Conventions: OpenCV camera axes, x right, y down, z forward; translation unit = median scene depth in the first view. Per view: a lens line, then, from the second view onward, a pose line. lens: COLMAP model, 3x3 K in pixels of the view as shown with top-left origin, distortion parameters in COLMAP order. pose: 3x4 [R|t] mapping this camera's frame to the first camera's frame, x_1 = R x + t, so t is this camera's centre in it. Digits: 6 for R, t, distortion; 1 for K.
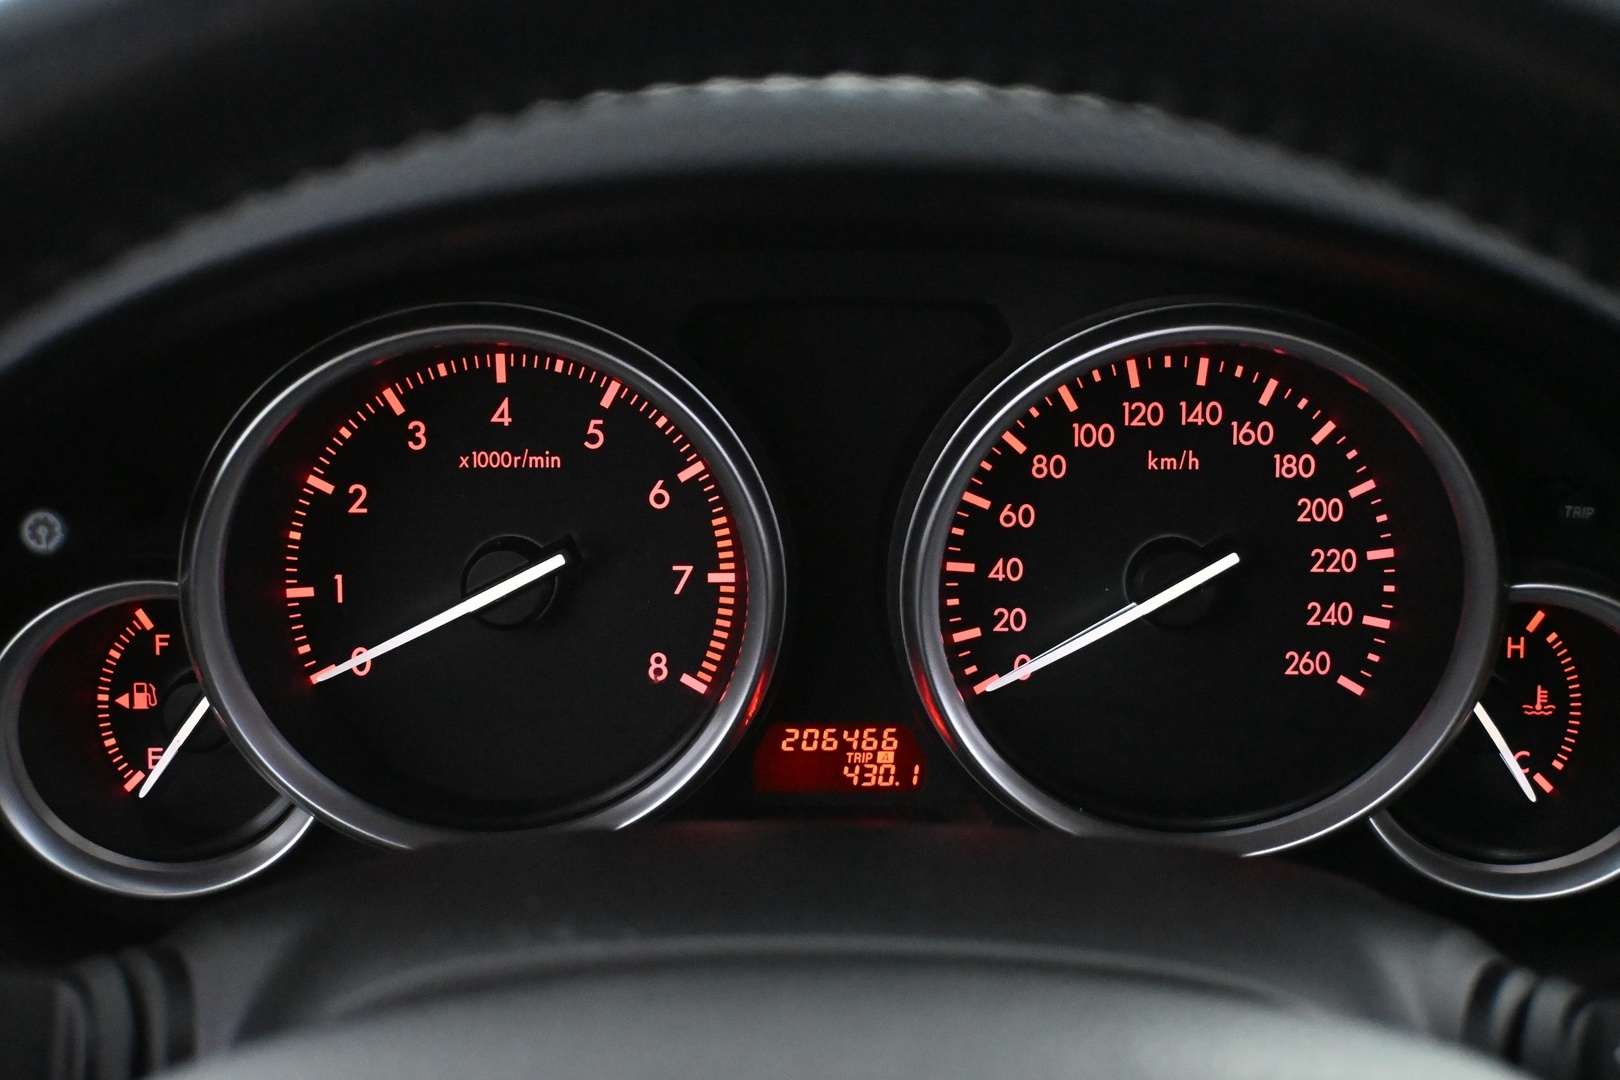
lens RADIAL K [[2498.2, 0, 810.2], [0, 2498.2, 544.9], [0, 0, 1]] dist [-0.045895, 0.000000]
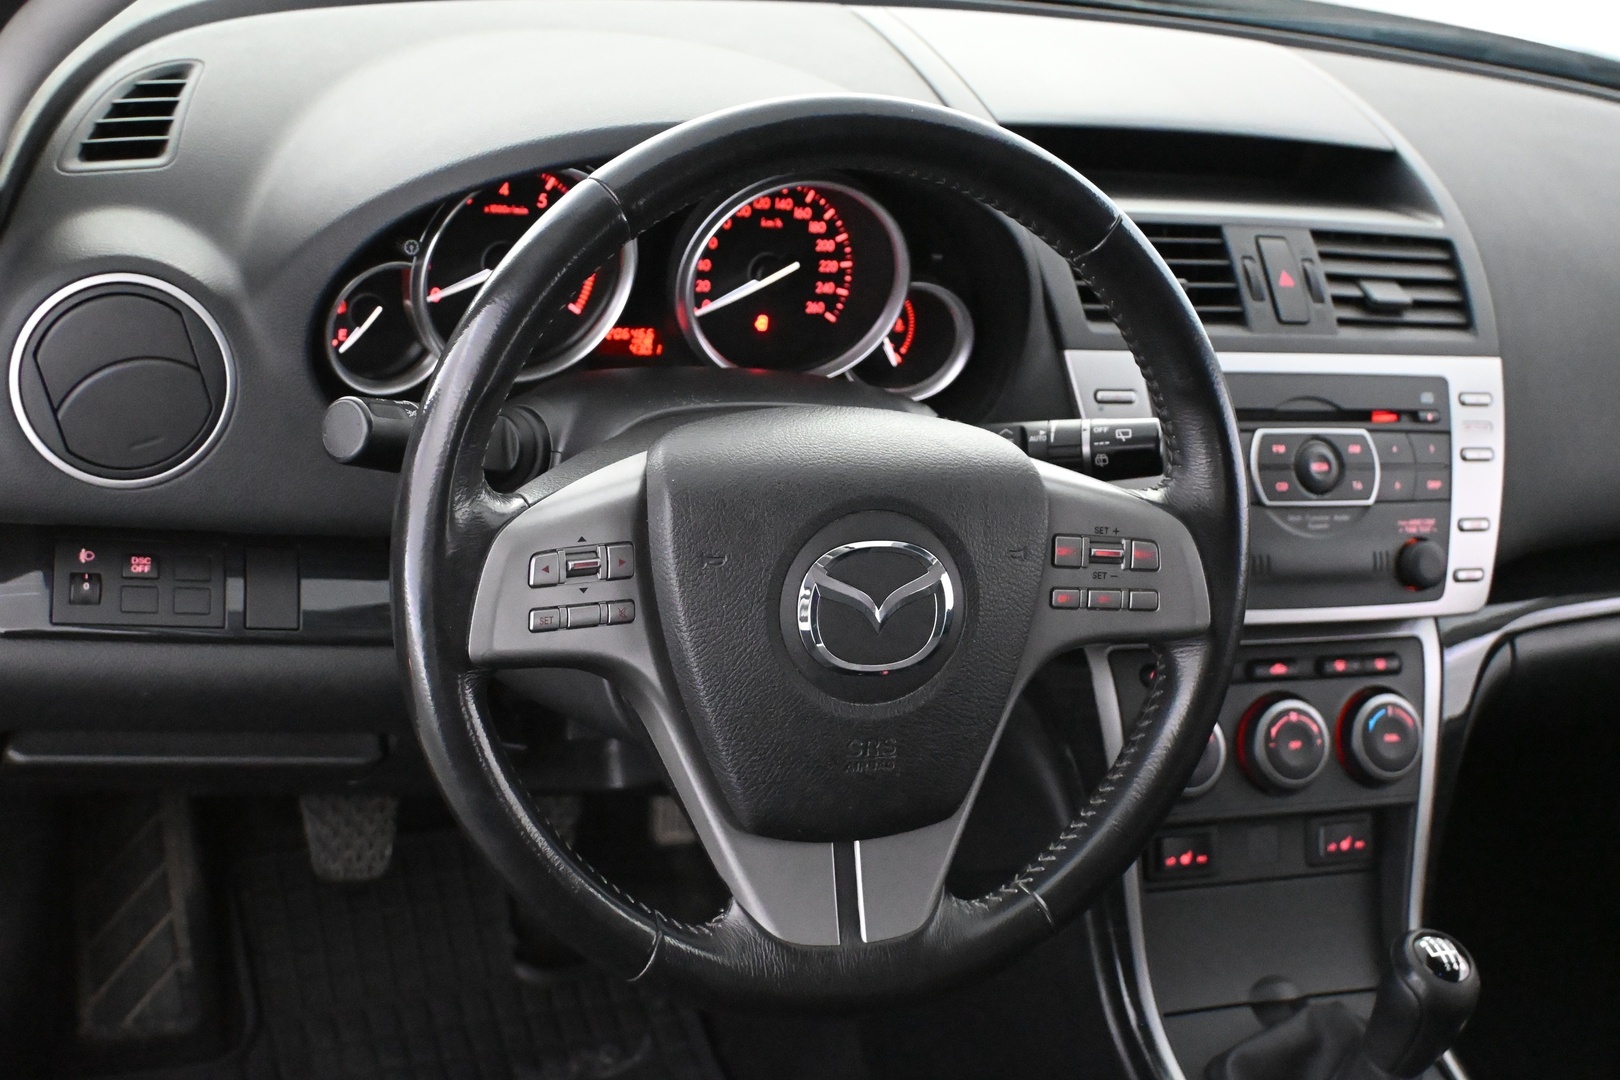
lens RADIAL K [[2161.2, 0, 812.0], [0, 2161.2, 537.1], [0, 0, 1]] dist [-0.094903, 0.000000]
pose [[0.918263, -0.010755, 0.395826, -0.650700], [-0.060653, 0.984014, 0.167443, -0.086284], [-0.391299, -0.177764, 0.902931, -0.960548]]
